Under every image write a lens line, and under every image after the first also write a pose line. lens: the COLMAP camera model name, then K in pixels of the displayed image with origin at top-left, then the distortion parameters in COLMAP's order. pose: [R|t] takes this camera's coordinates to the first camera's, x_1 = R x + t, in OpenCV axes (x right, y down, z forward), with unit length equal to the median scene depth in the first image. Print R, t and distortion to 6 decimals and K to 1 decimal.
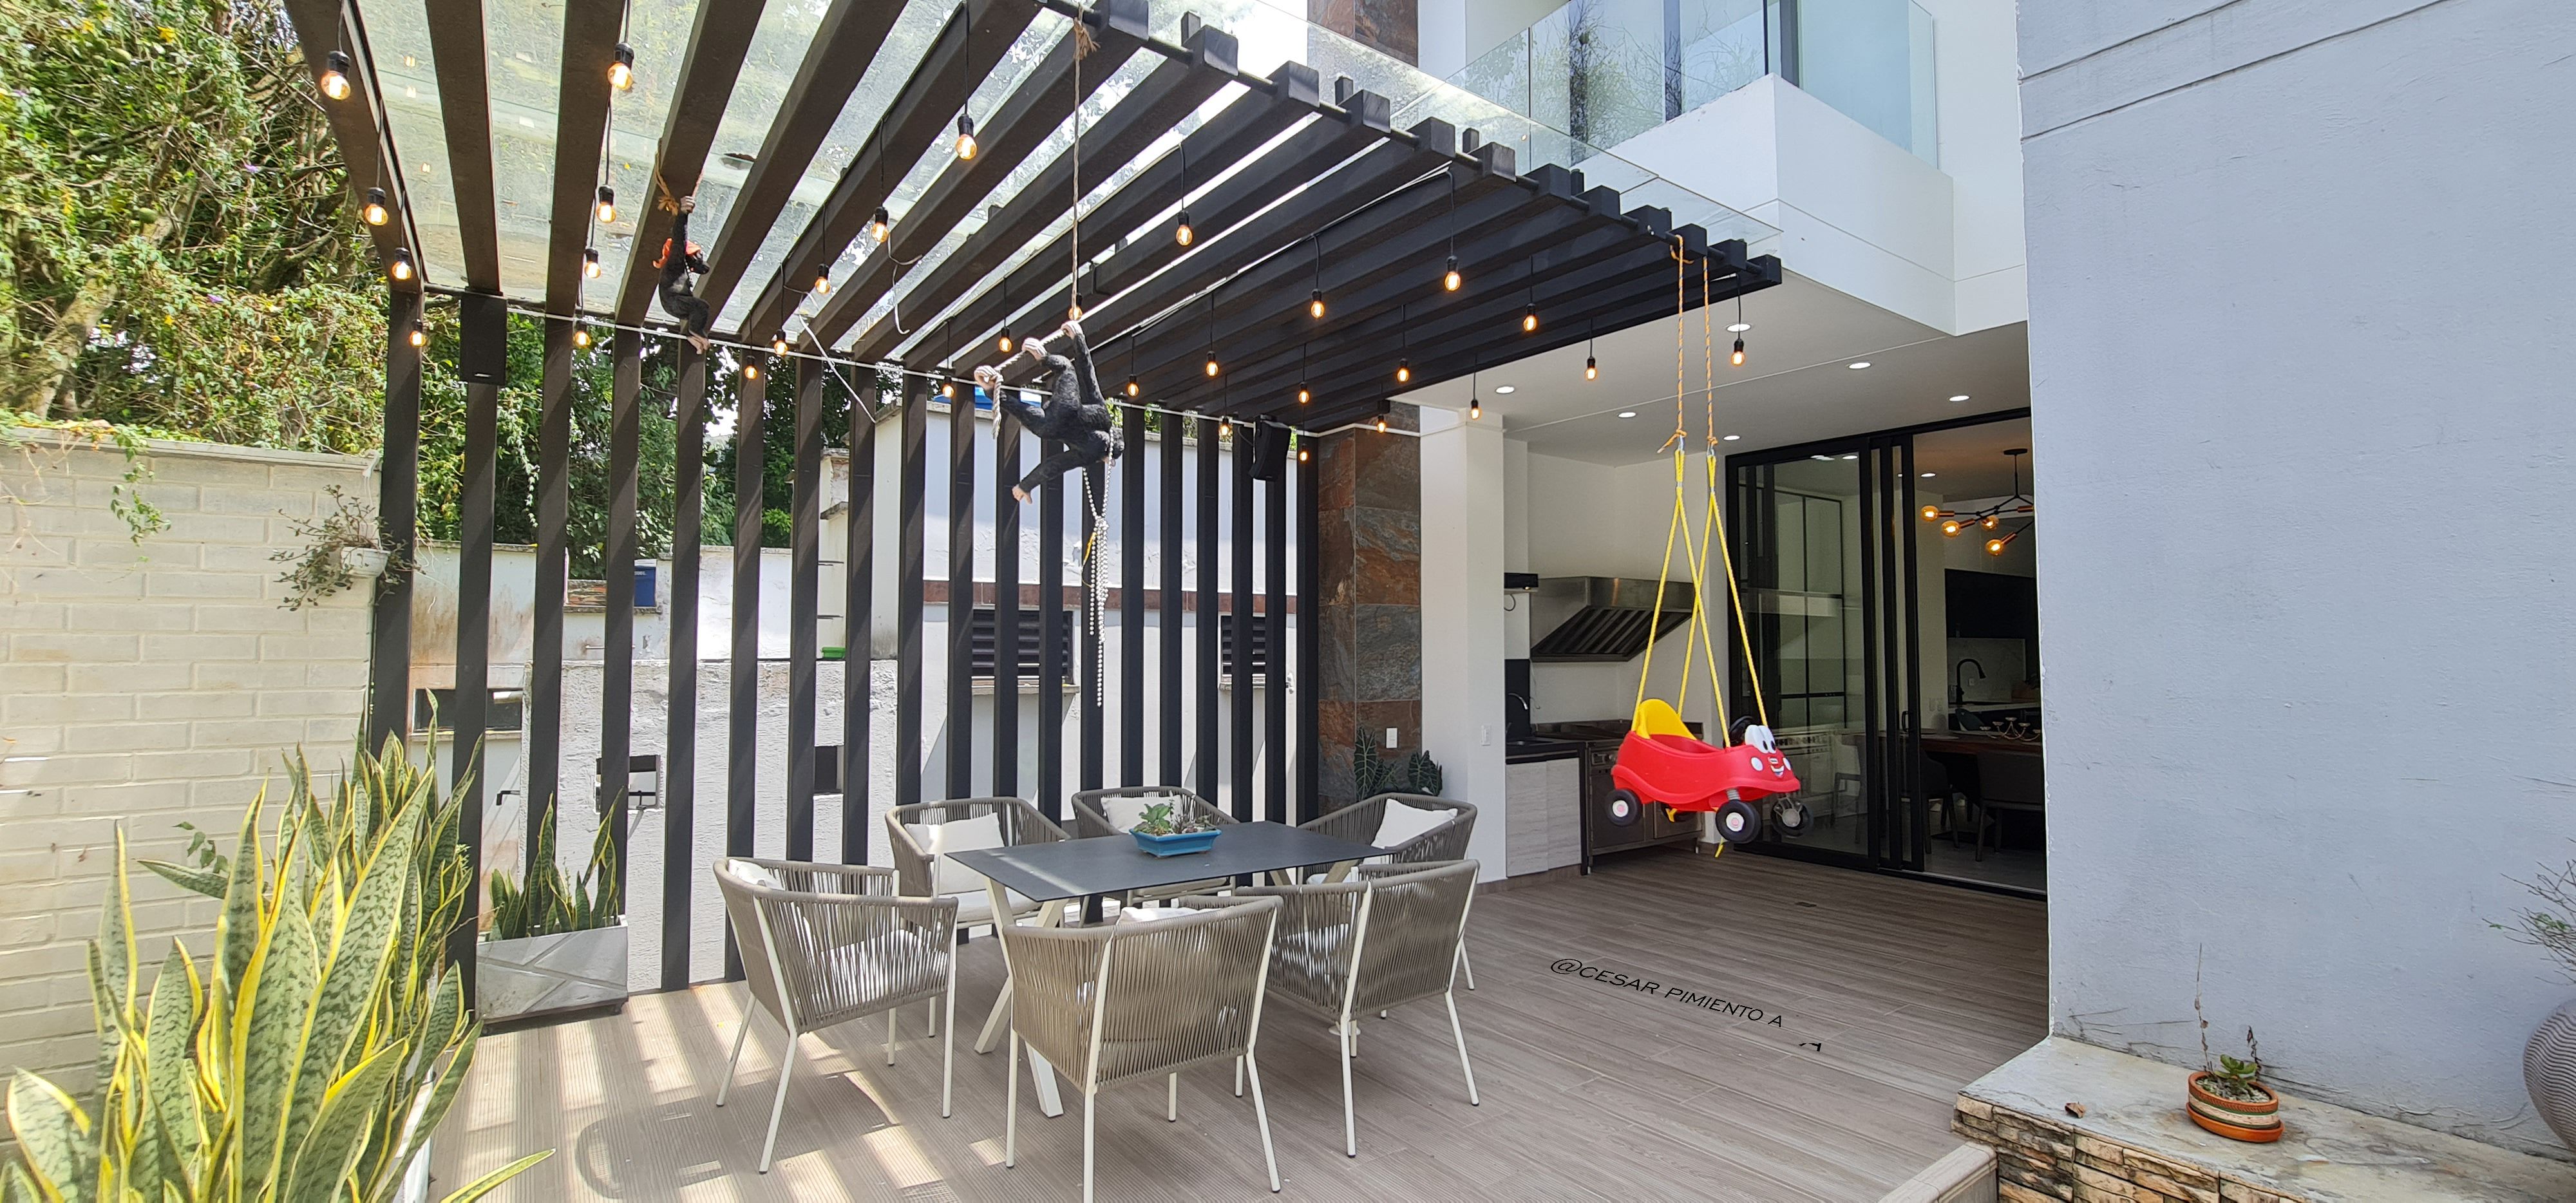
lens RADIAL K [[1052.0, 0, 1307.1], [0, 1052.0, 606.4], [0, 0, 1]] dist [0.000074, -0.000038]
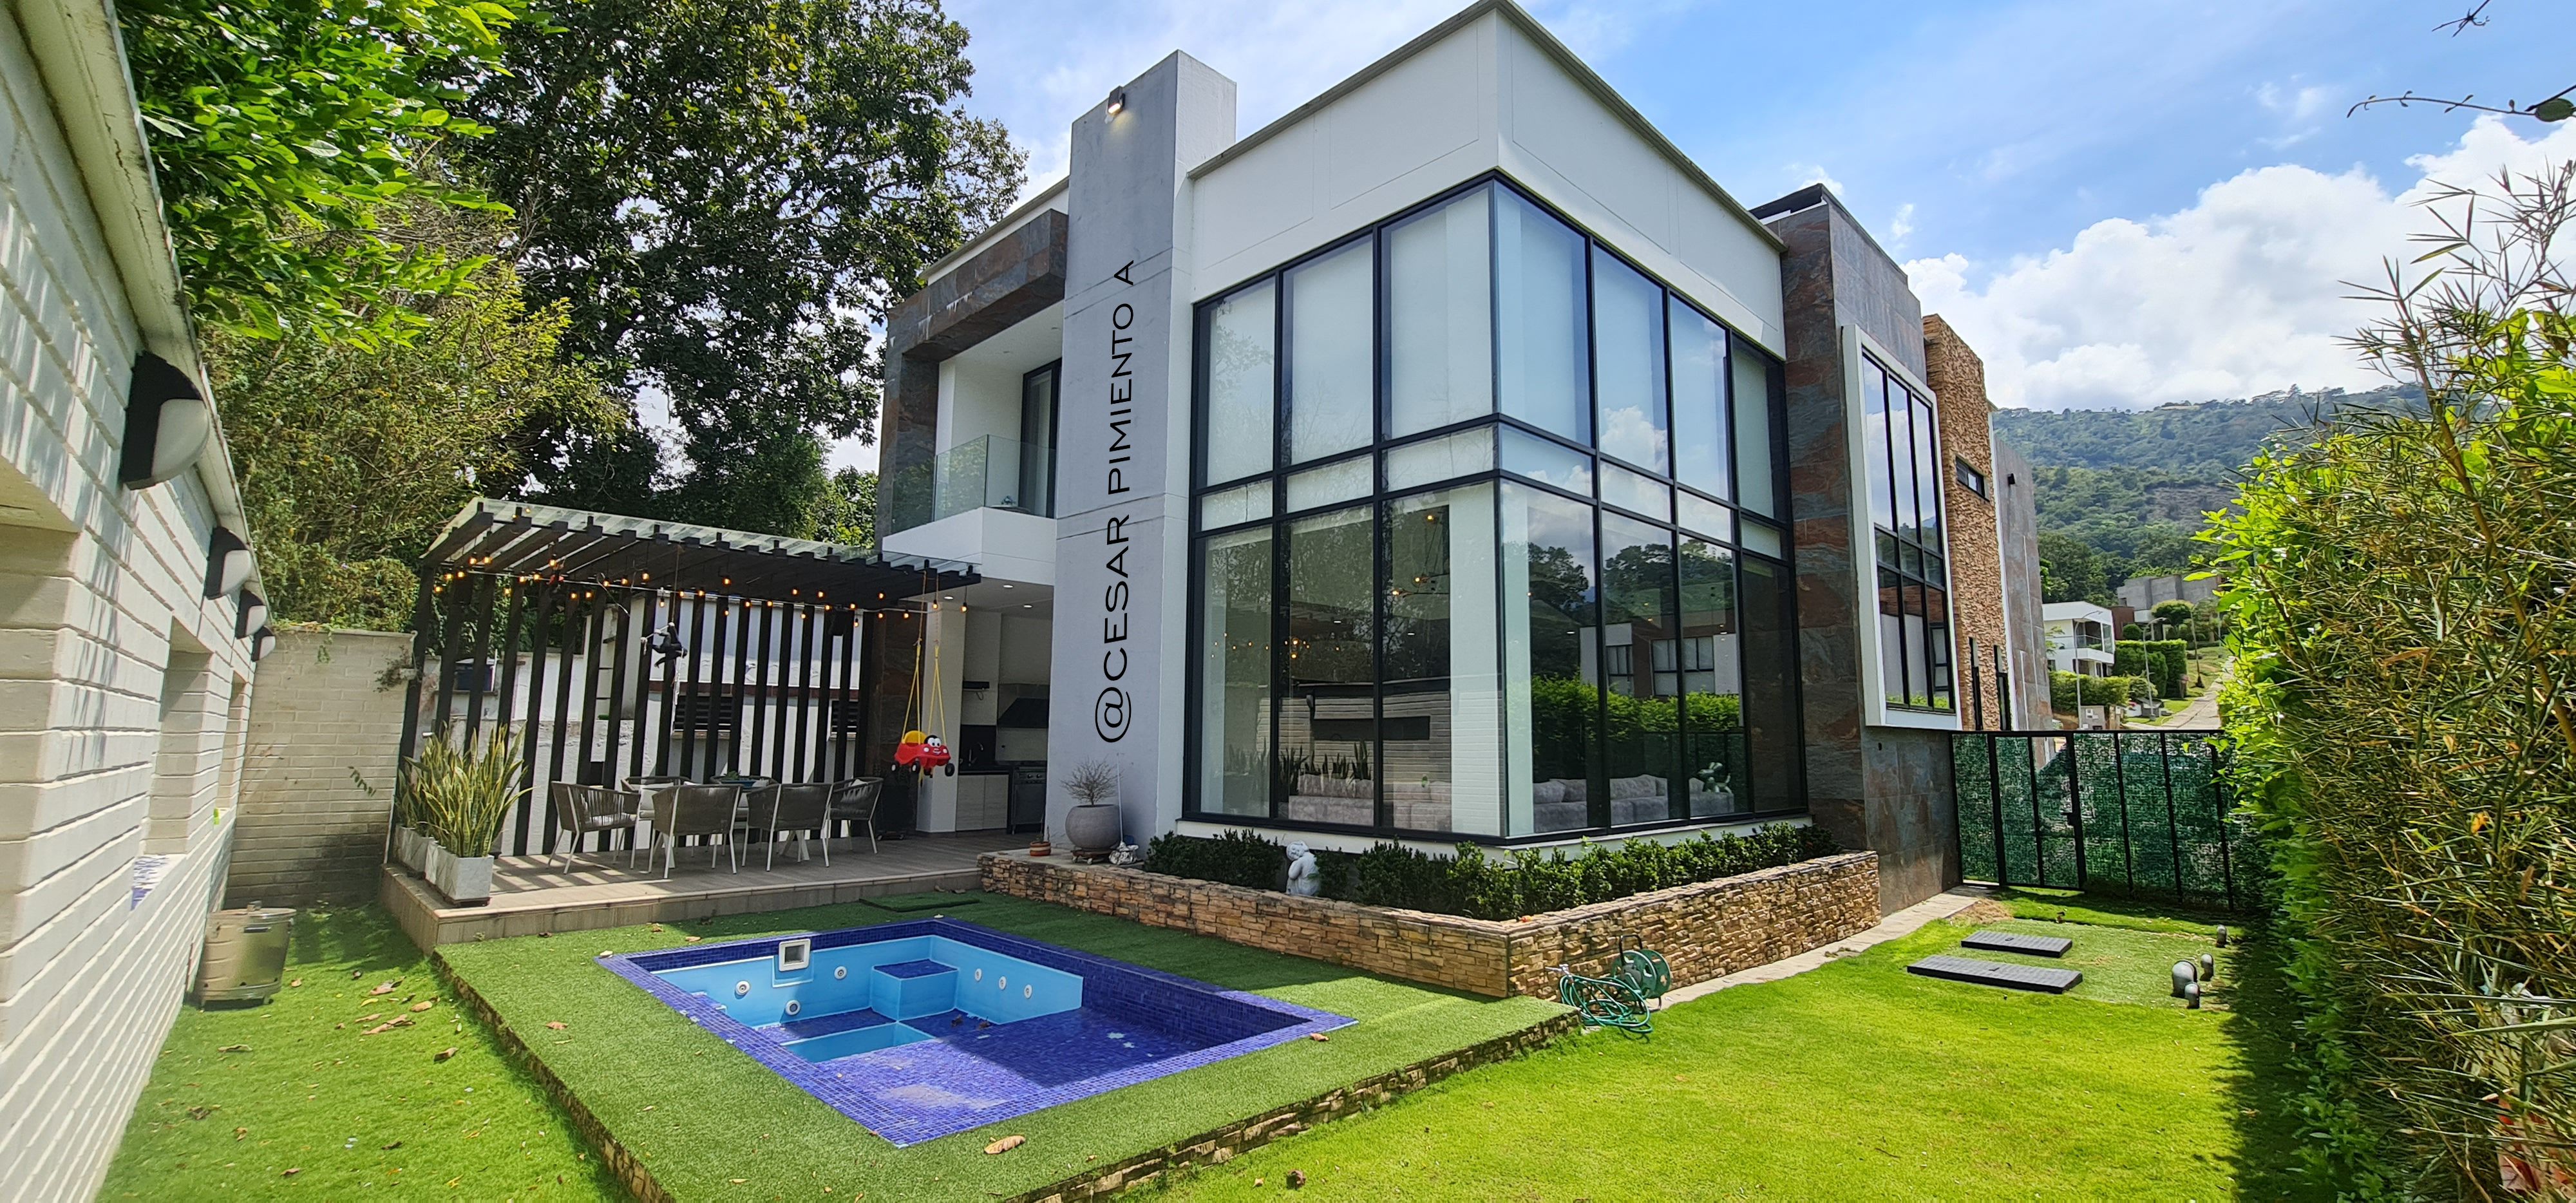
lens RADIAL K [[1052.0, 0, 1307.1], [0, 1052.0, 606.4], [0, 0, 1]] dist [0.000074, -0.000038]
pose [[0.986216, 0.030796, 0.162569, 0.533207], [-0.016509, 0.995938, -0.088512, -0.009602], [-0.164635, 0.084608, 0.982719, -1.192936]]
